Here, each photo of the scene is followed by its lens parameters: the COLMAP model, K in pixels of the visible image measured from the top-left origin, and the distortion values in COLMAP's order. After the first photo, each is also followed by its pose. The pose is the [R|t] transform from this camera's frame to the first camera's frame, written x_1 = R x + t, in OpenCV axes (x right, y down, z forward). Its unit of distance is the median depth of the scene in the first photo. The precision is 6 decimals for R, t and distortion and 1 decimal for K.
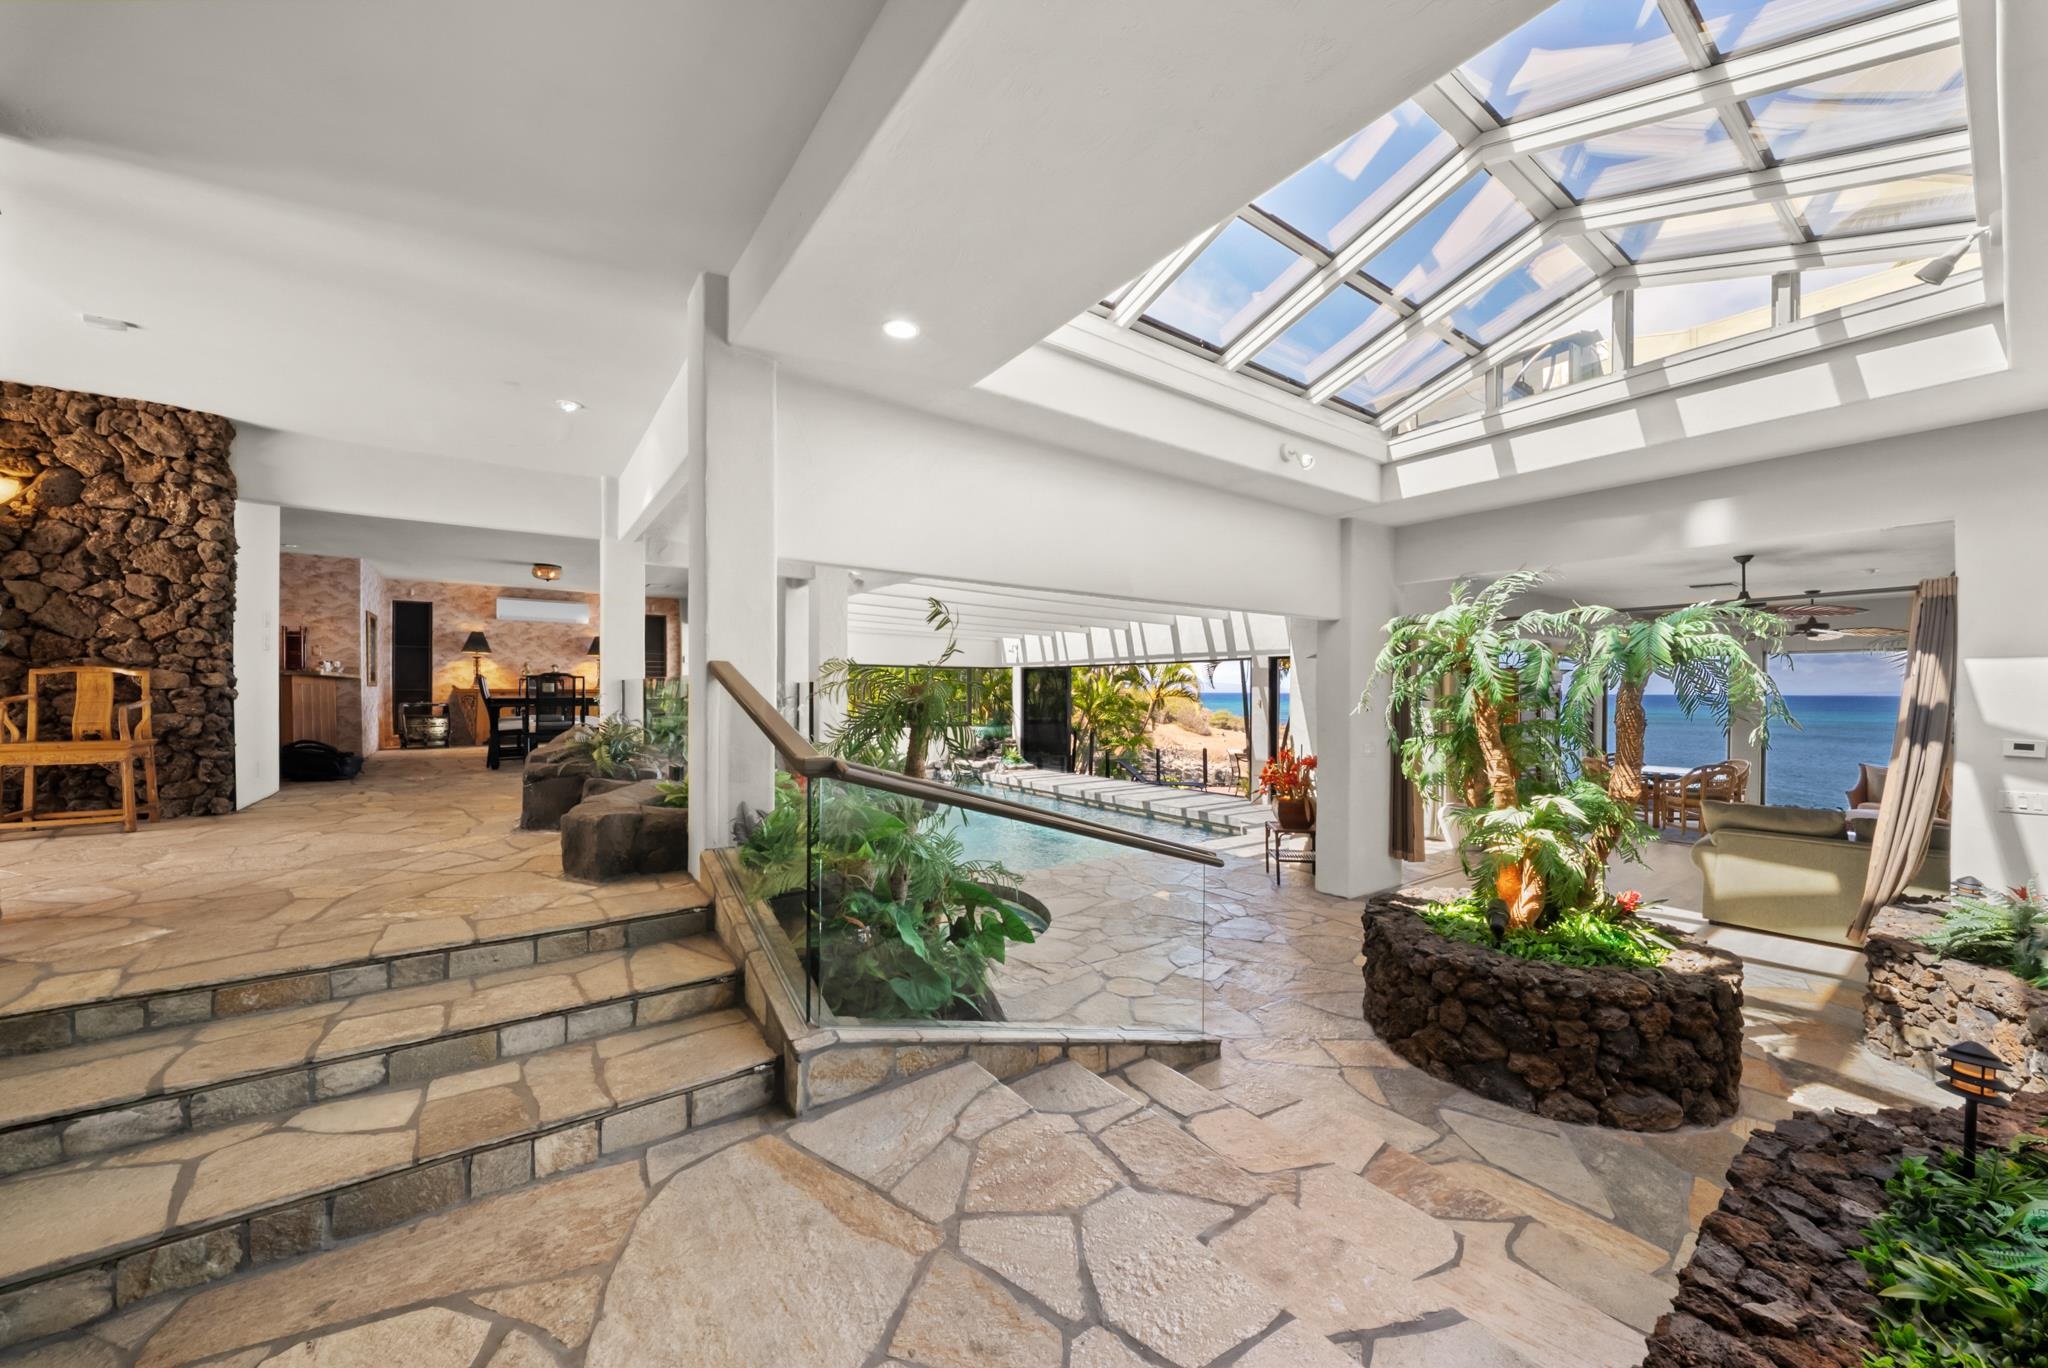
lens RADIAL K [[723.0, 0, 1032.0], [0, 723.0, 698.0], [0, 0, 1]] dist [0.000261, -0.003611]
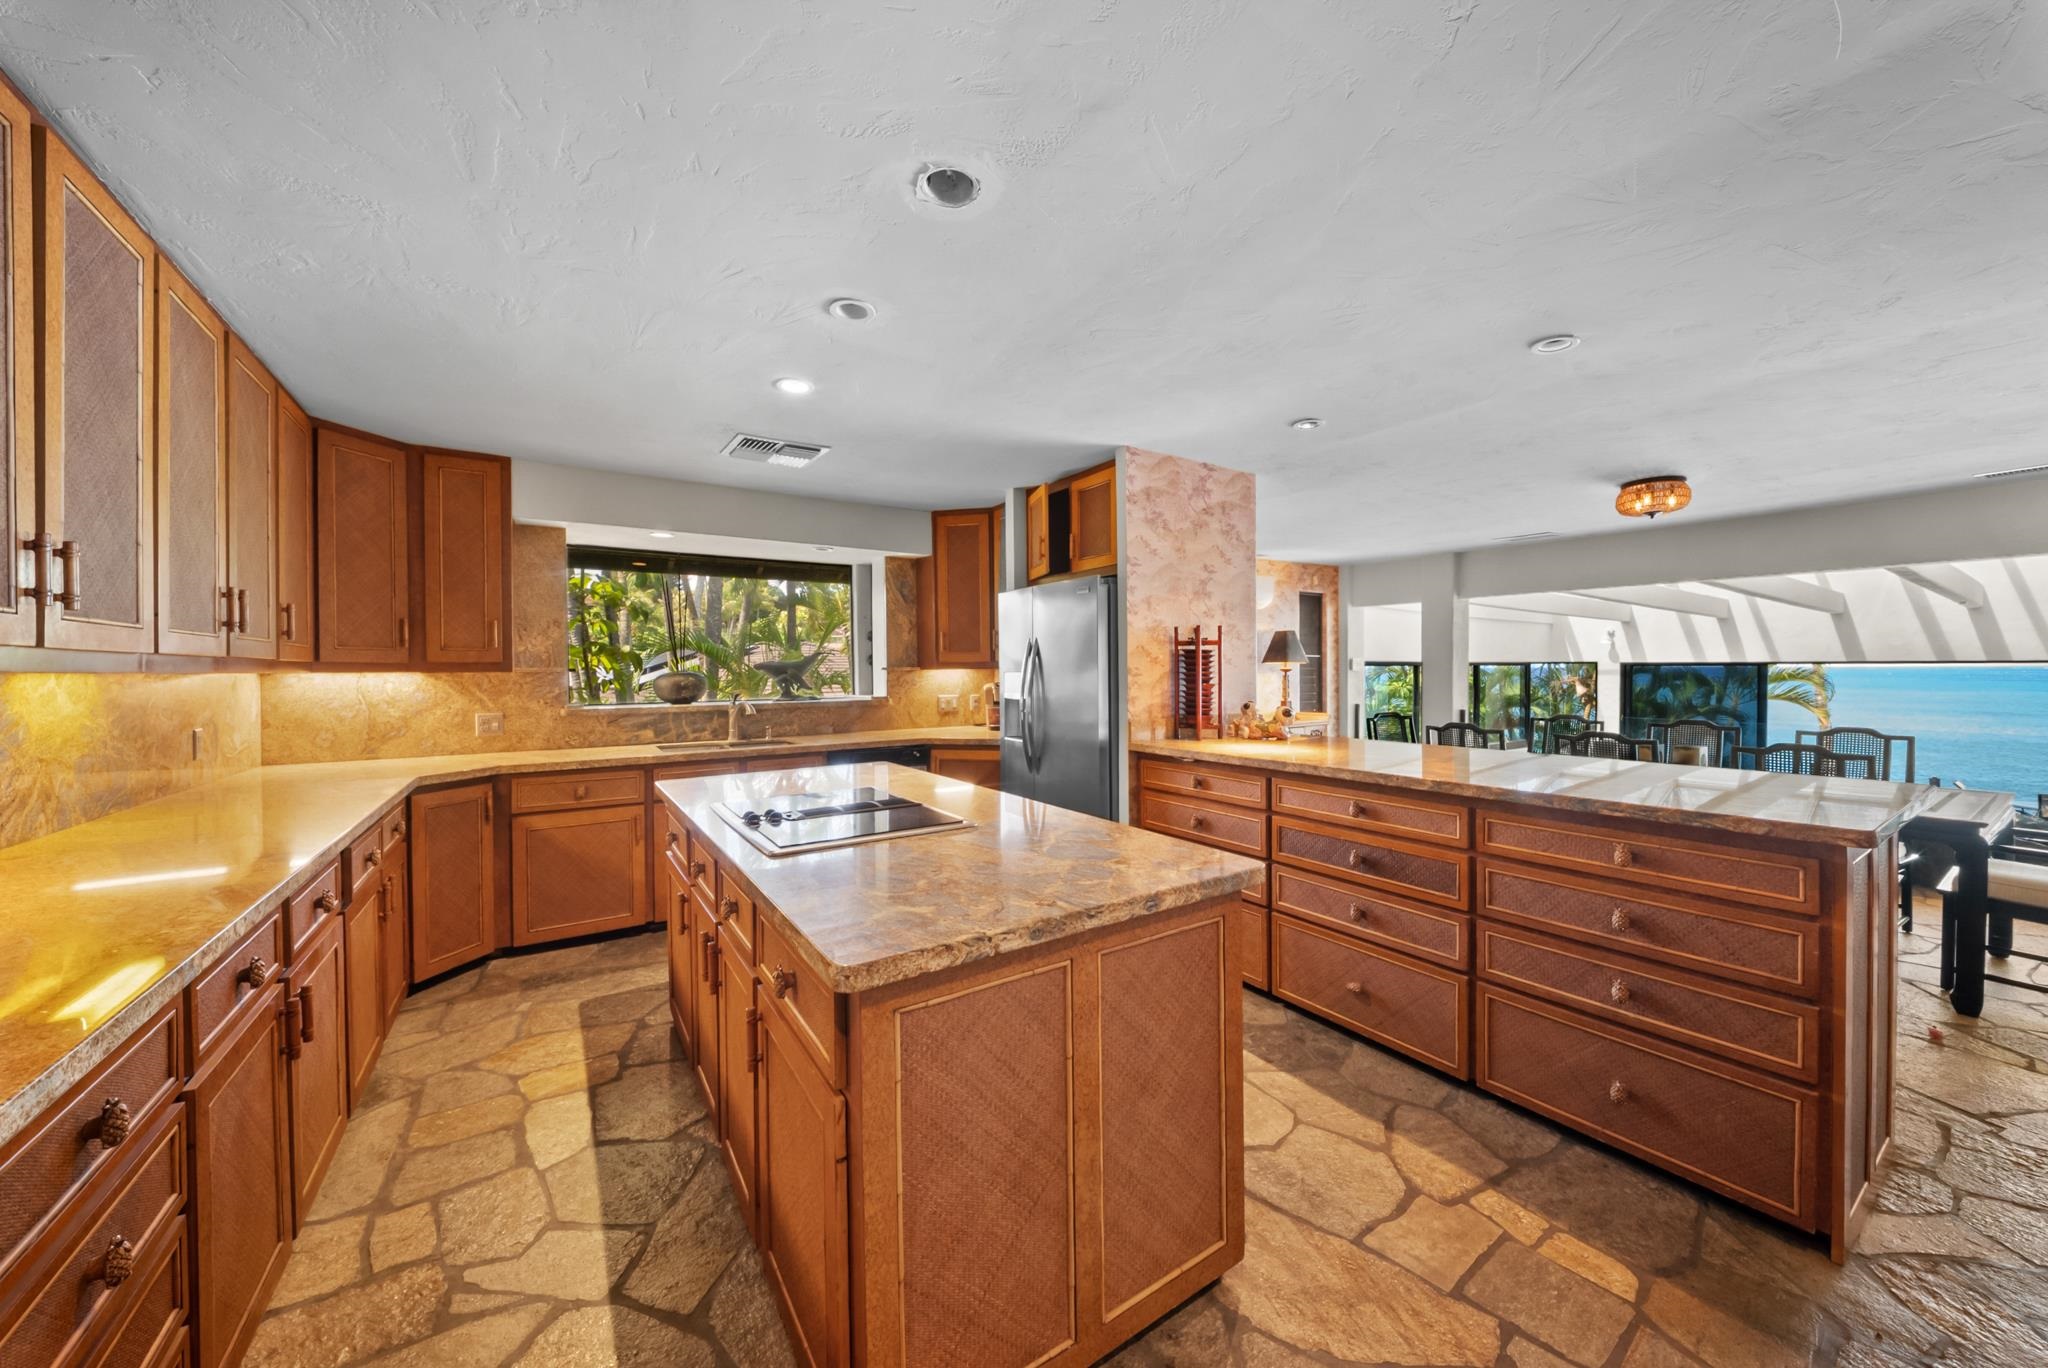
lens RADIAL K [[750.6, 0, 1024.0], [0, 750.6, 684.0], [0, 0, 1]] dist [0.000346, -0.000019]
pose [[0.998707, -0.008054, -0.050191, -0.846636], [0.008267, 0.999958, 0.004019, -0.048635], [0.050157, -0.004429, 0.998732, 0.405317]]
